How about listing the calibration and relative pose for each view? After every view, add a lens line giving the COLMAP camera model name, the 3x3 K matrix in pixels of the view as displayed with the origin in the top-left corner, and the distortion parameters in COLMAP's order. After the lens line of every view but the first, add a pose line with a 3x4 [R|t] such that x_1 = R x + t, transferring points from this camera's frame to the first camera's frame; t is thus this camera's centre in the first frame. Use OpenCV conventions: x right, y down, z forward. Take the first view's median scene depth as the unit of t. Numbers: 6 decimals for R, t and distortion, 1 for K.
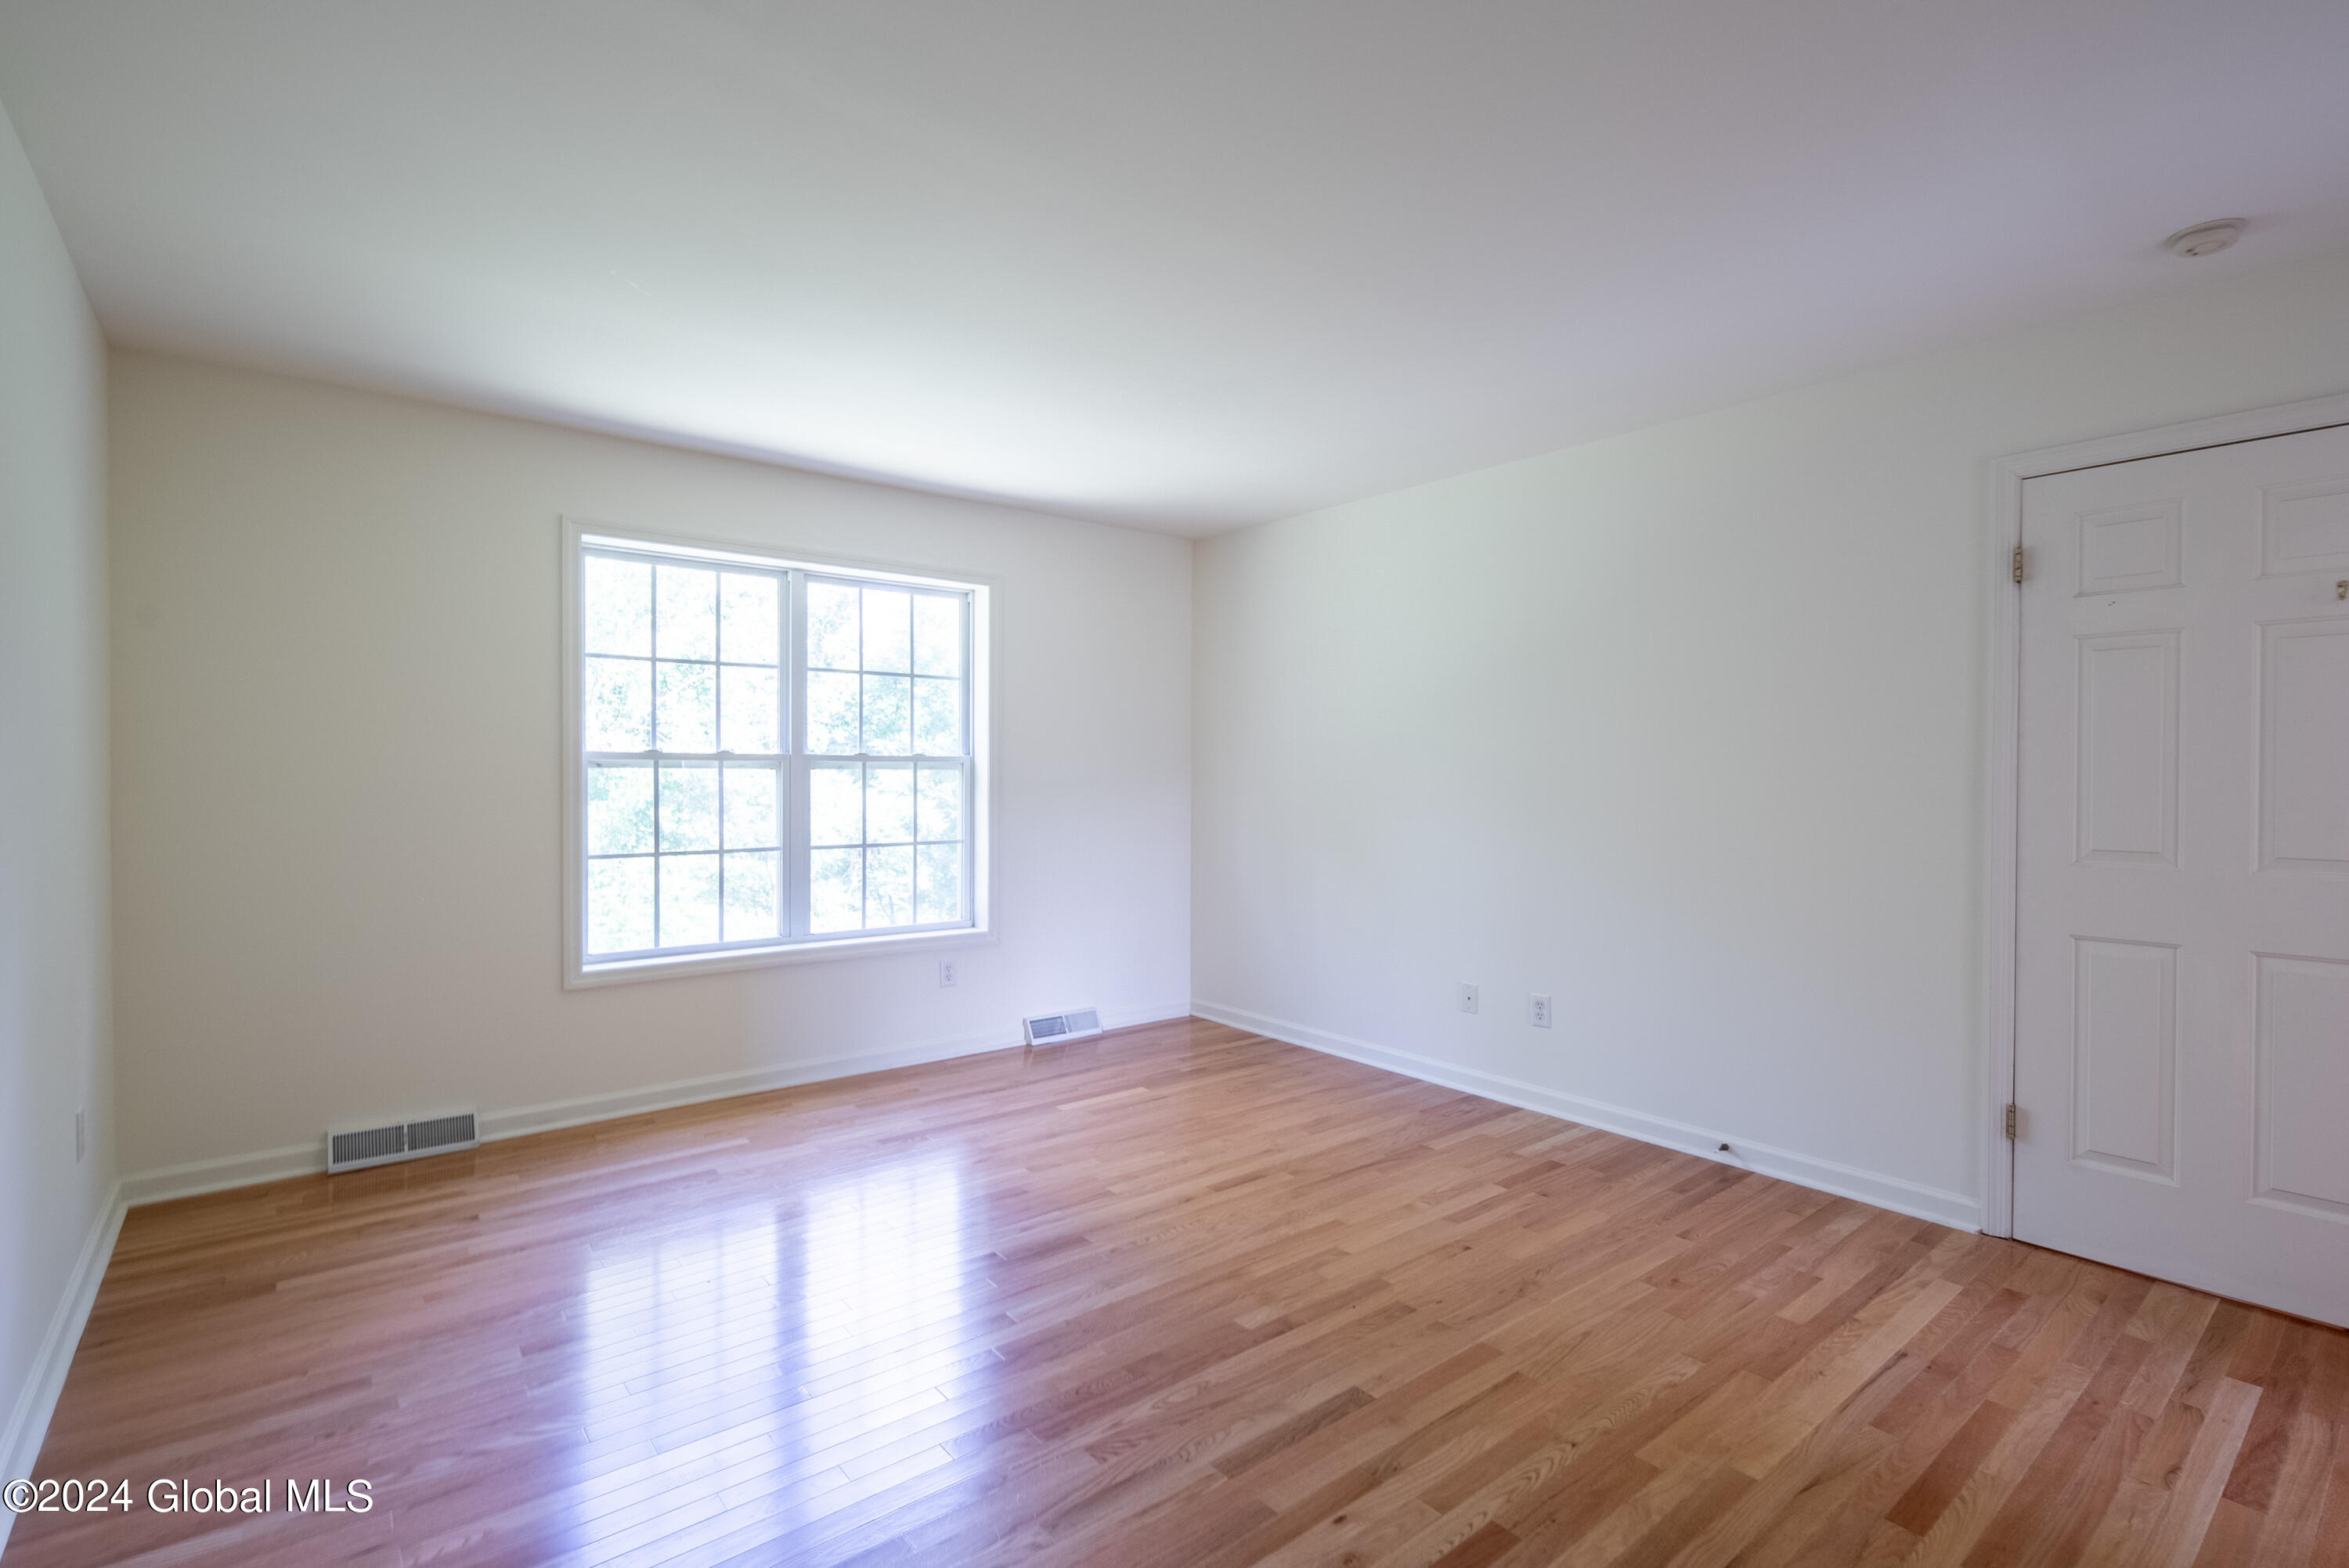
lens RADIAL K [[1084.6, 0, 1156.5], [0, 1084.6, 774.6], [0, 0, 1]] dist [0.001759, -0.001268]
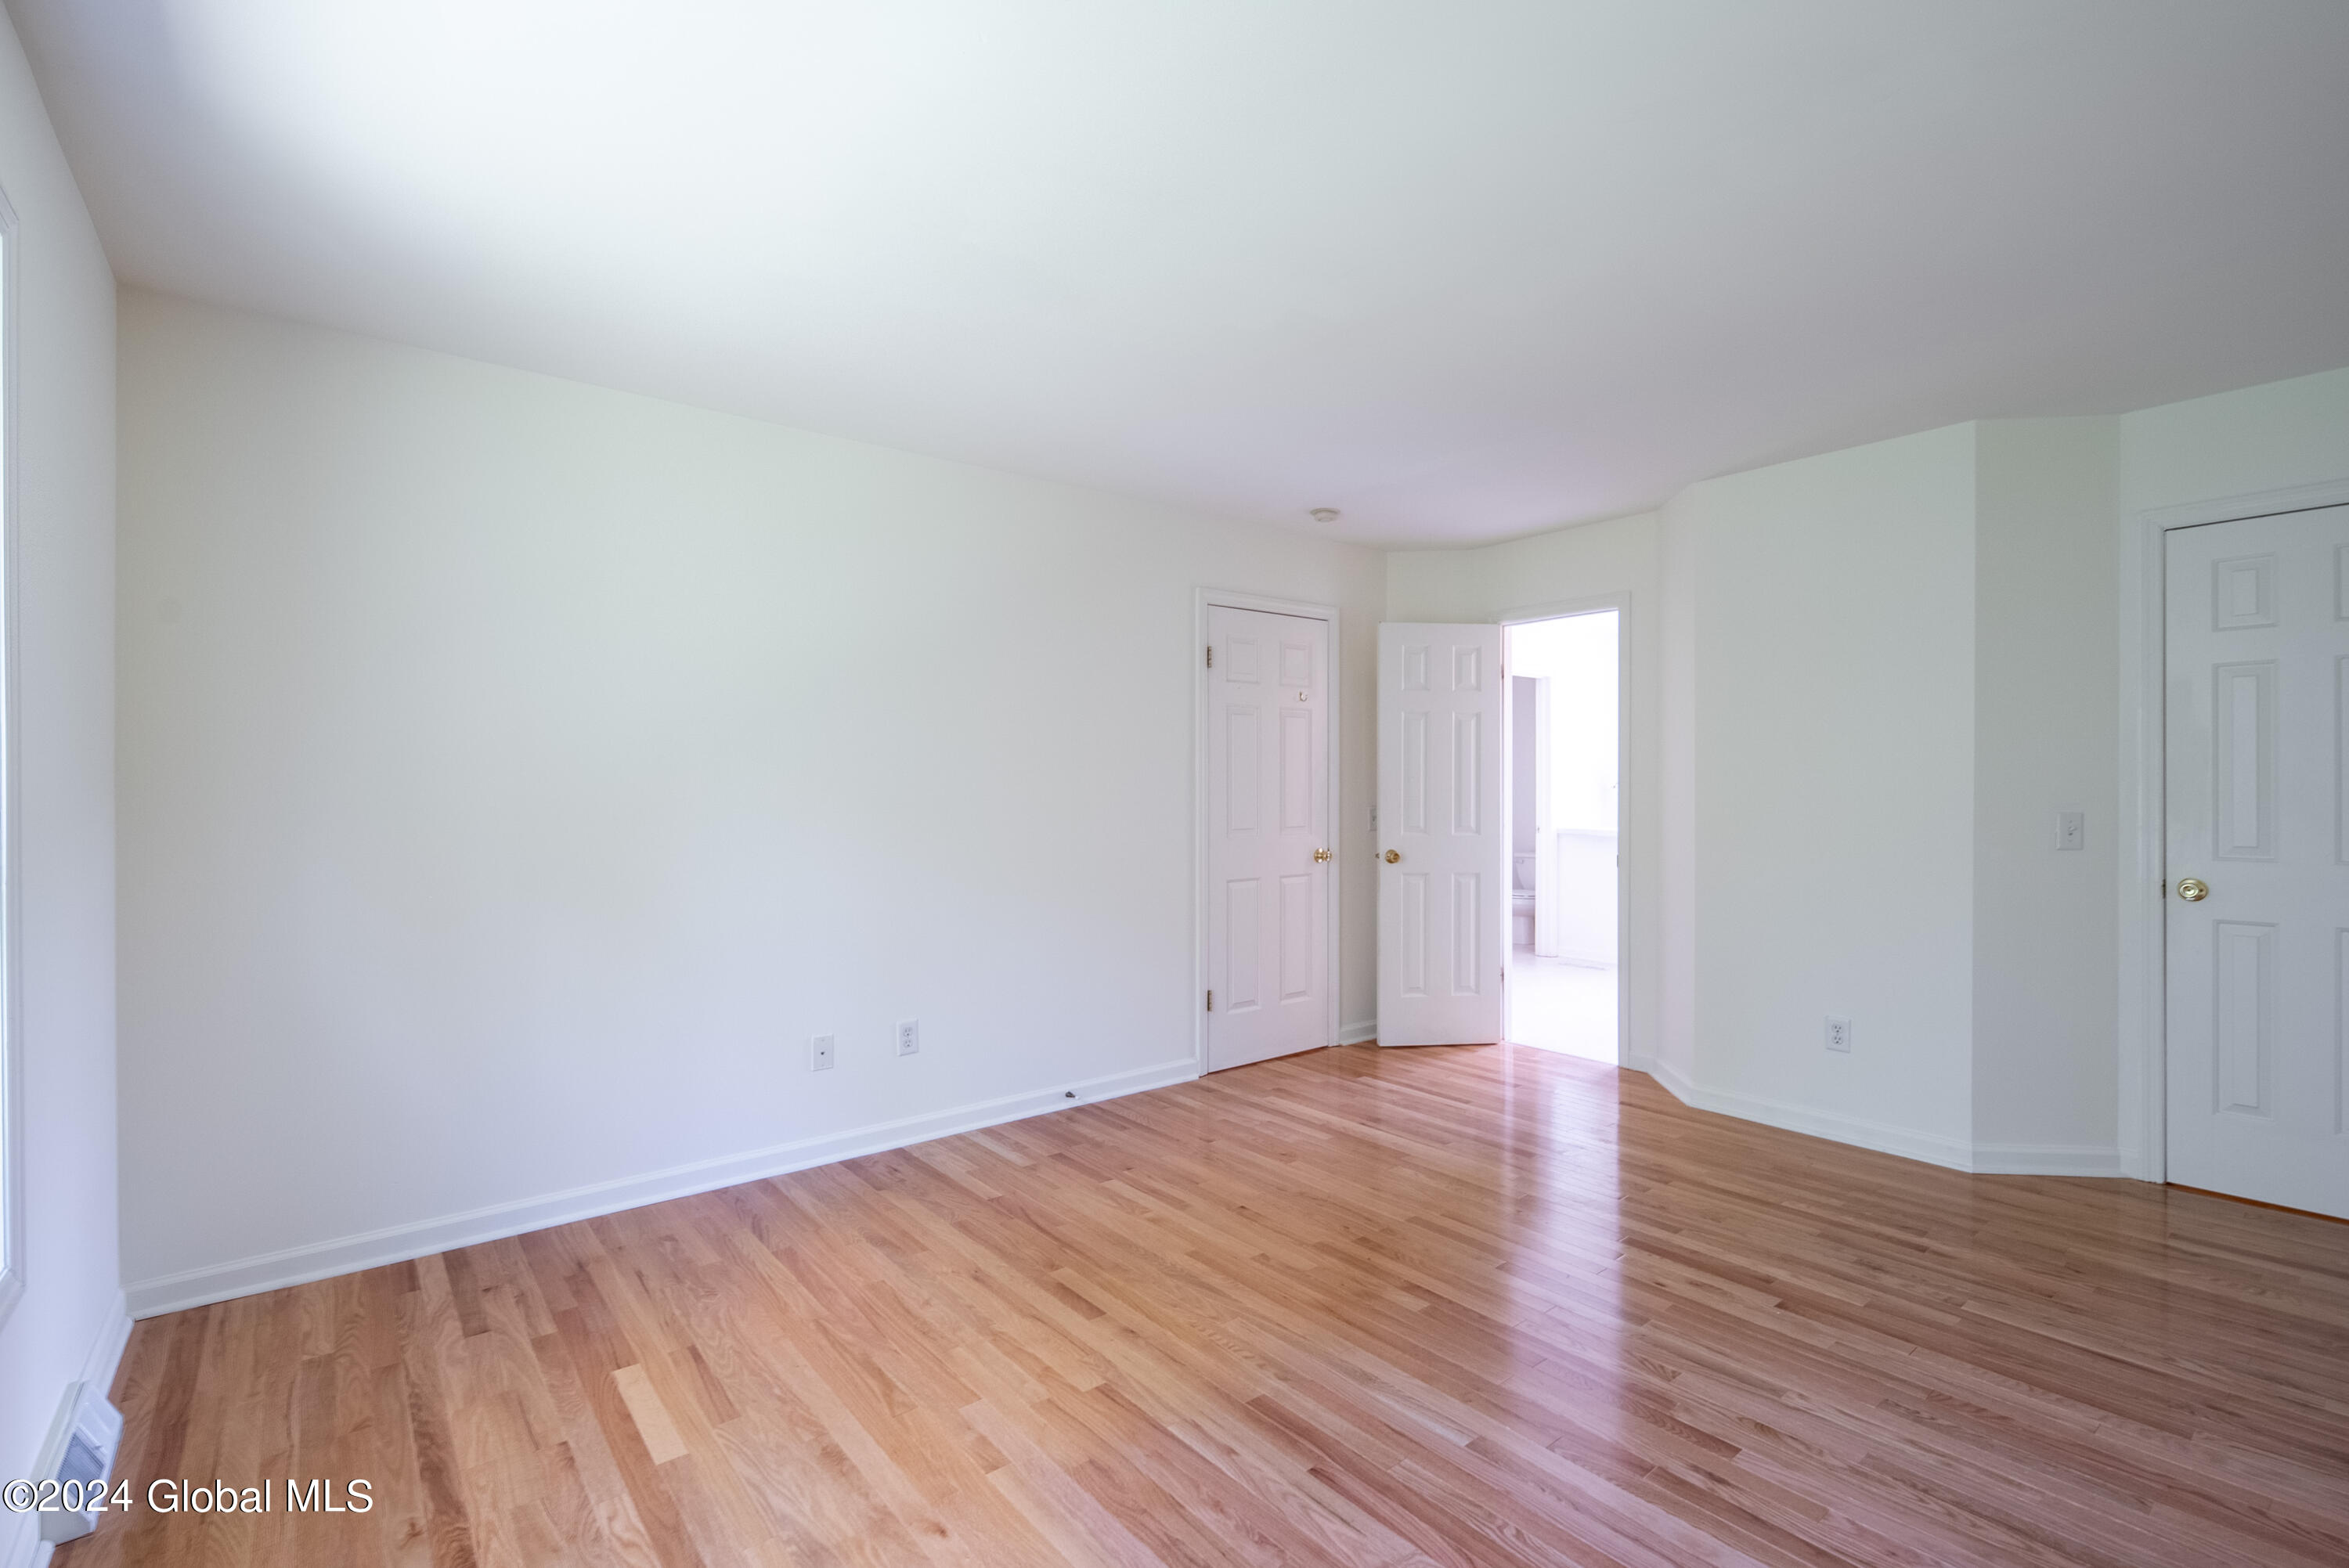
lens RADIAL K [[1084.6, 0, 1196.9], [0, 1084.6, 784.1], [0, 0, 1]] dist [0.001759, -0.001268]
pose [[-0.021651, -0.006749, 0.999743, -0.663826], [0.006415, 0.999956, 0.006889, -0.012155], [-0.999745, 0.006563, -0.021606, 0.839695]]
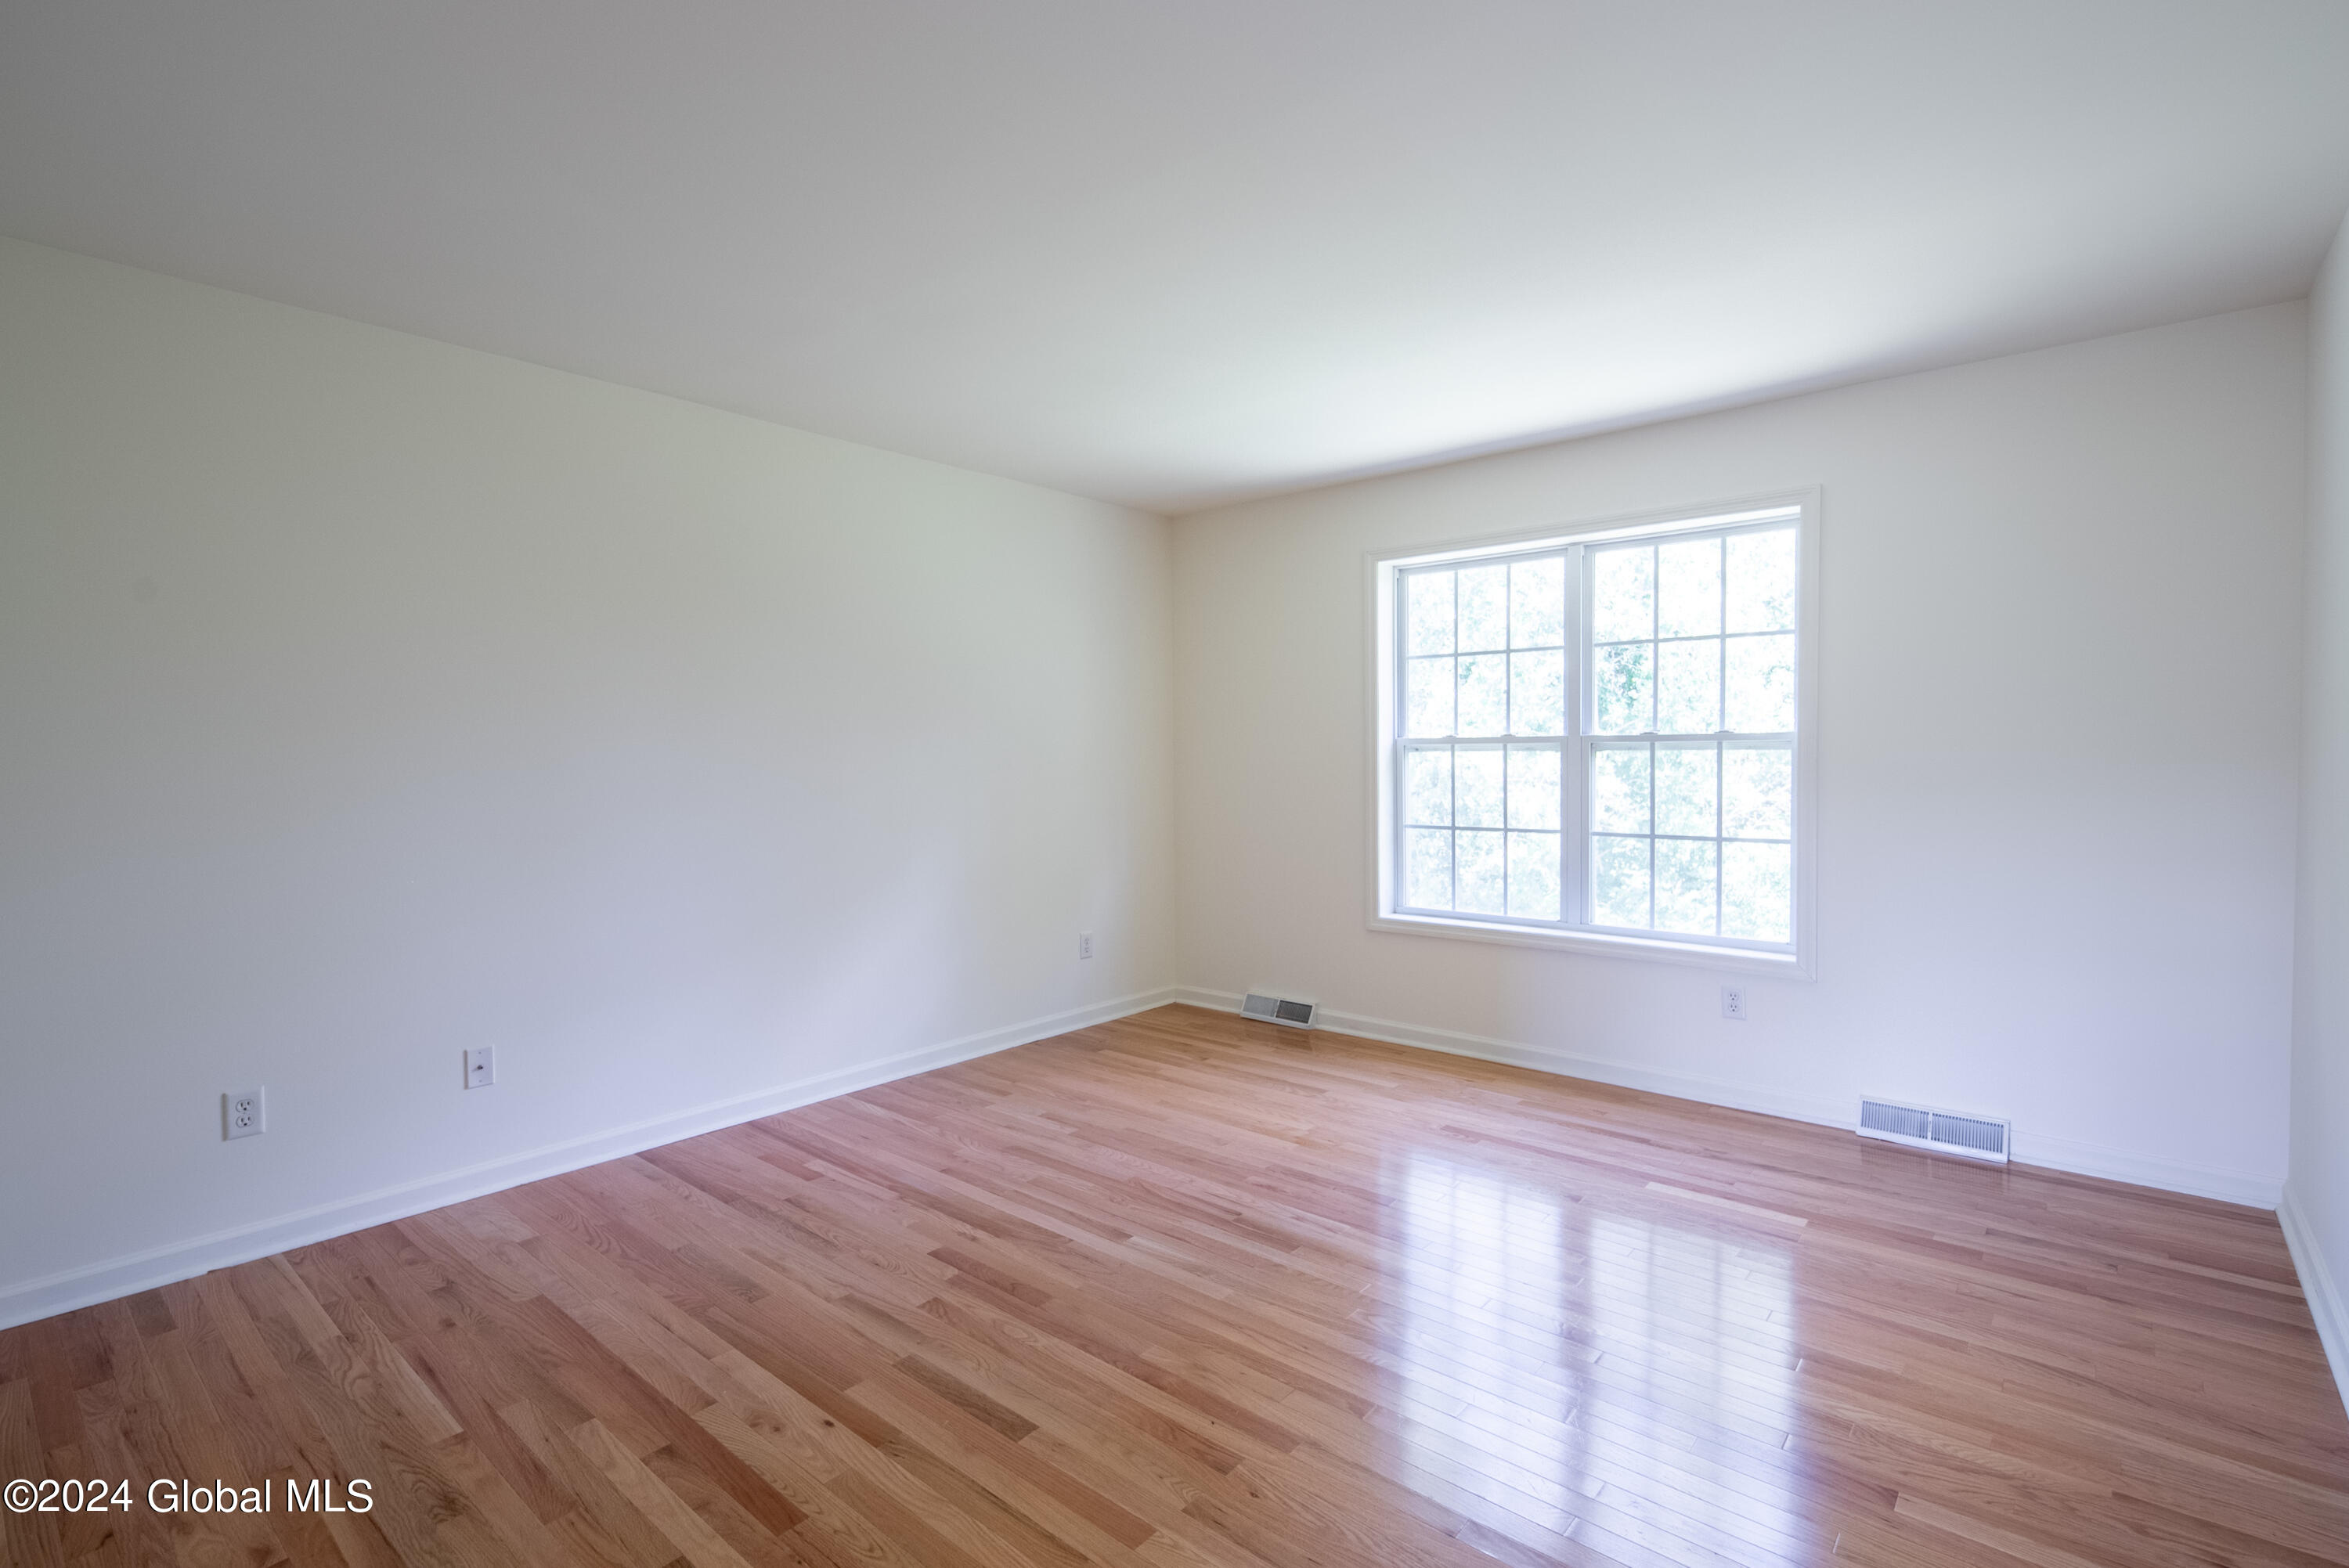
lens RADIAL K [[1084.6, 0, 1187.0], [0, 1084.6, 776.0], [0, 0, 1]] dist [0.001759, -0.001268]
pose [[0.193374, 0.017798, -0.980964, 0.669200], [0.004052, 0.999812, 0.018938, -0.003323], [0.981117, -0.007637, 0.193266, 0.577487]]
